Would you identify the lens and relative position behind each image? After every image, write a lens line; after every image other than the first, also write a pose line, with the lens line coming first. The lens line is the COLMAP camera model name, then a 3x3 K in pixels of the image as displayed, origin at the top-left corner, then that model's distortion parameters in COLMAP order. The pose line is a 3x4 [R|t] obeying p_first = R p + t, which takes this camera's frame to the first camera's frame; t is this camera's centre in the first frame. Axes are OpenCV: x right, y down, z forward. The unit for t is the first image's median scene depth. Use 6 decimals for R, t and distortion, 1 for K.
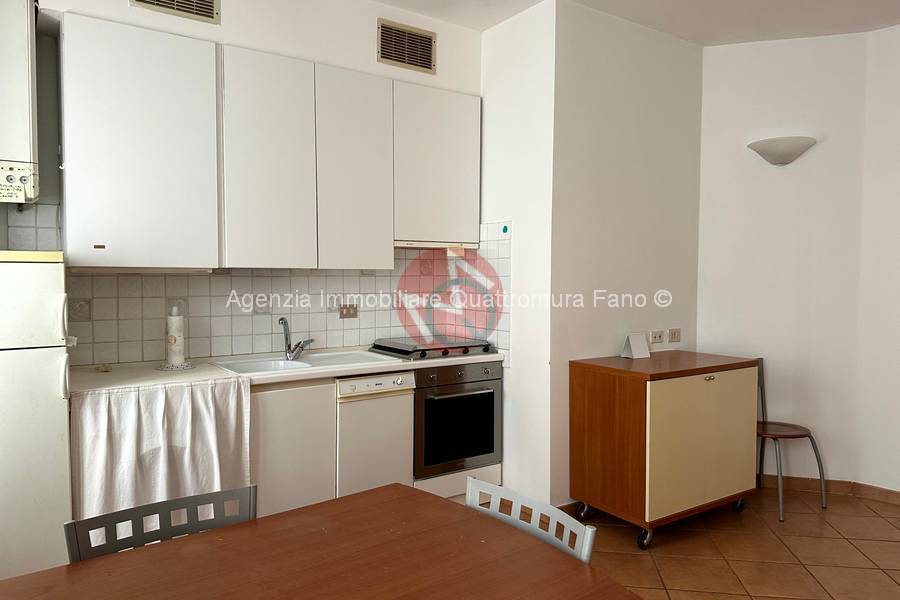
lens RADIAL K [[630.7, 0, 443.5], [0, 630.7, 301.4], [0, 0, 1]] dist [0.160010, -0.223148]
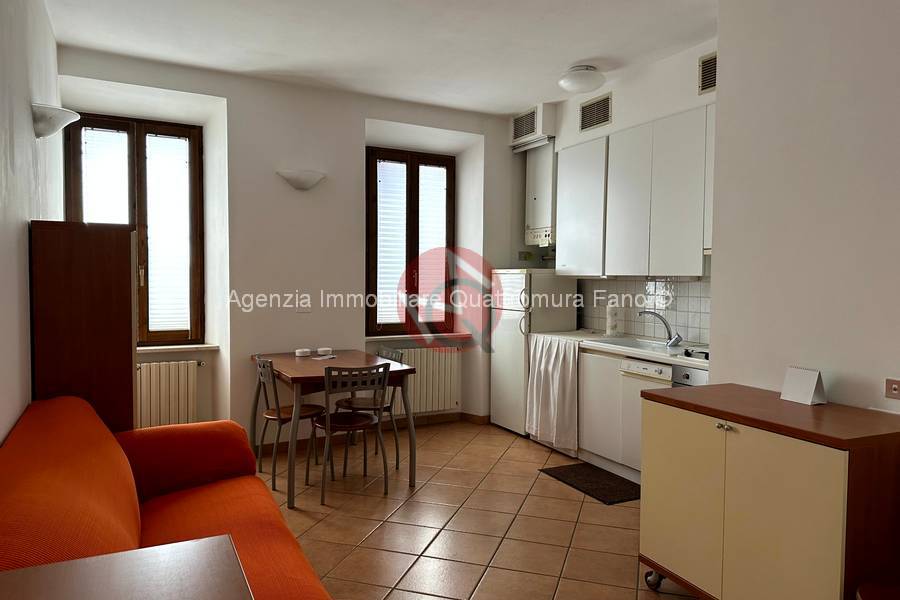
lens RADIAL K [[630.7, 0, 443.5], [0, 630.7, 301.4], [0, 0, 1]] dist [0.160010, -0.223148]
pose [[-0.180664, 0.036463, -0.982869, 1.416952], [-0.043659, 0.998030, 0.045050, -0.046178], [0.982575, 0.051050, -0.178717, 0.988909]]
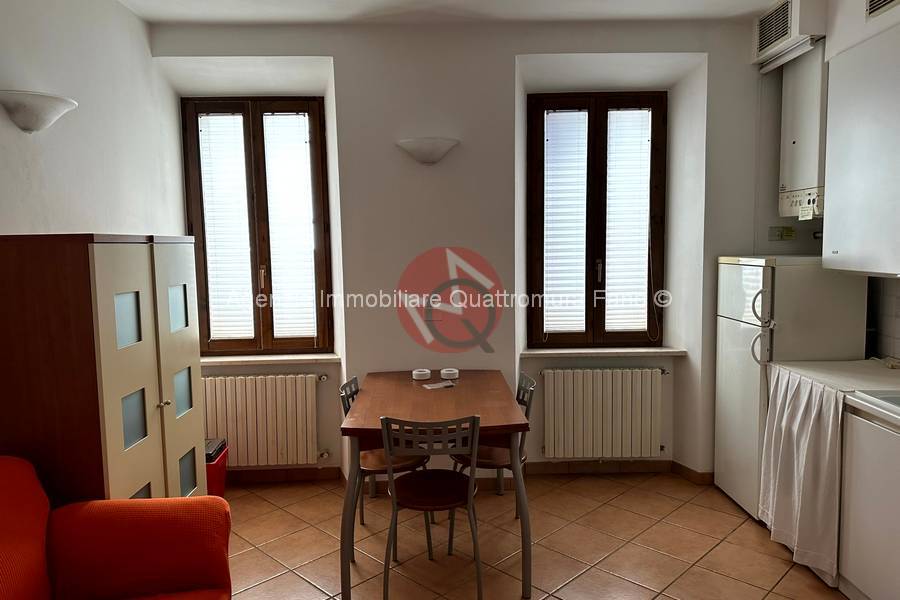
lens RADIAL K [[630.7, 0, 443.5], [0, 630.7, 301.4], [0, 0, 1]] dist [0.160010, -0.223148]
pose [[-0.605314, 0.080189, -0.791938, 0.811636], [-0.012672, 0.993816, 0.110316, -0.115624], [0.795886, 0.076811, -0.600554, 1.143185]]
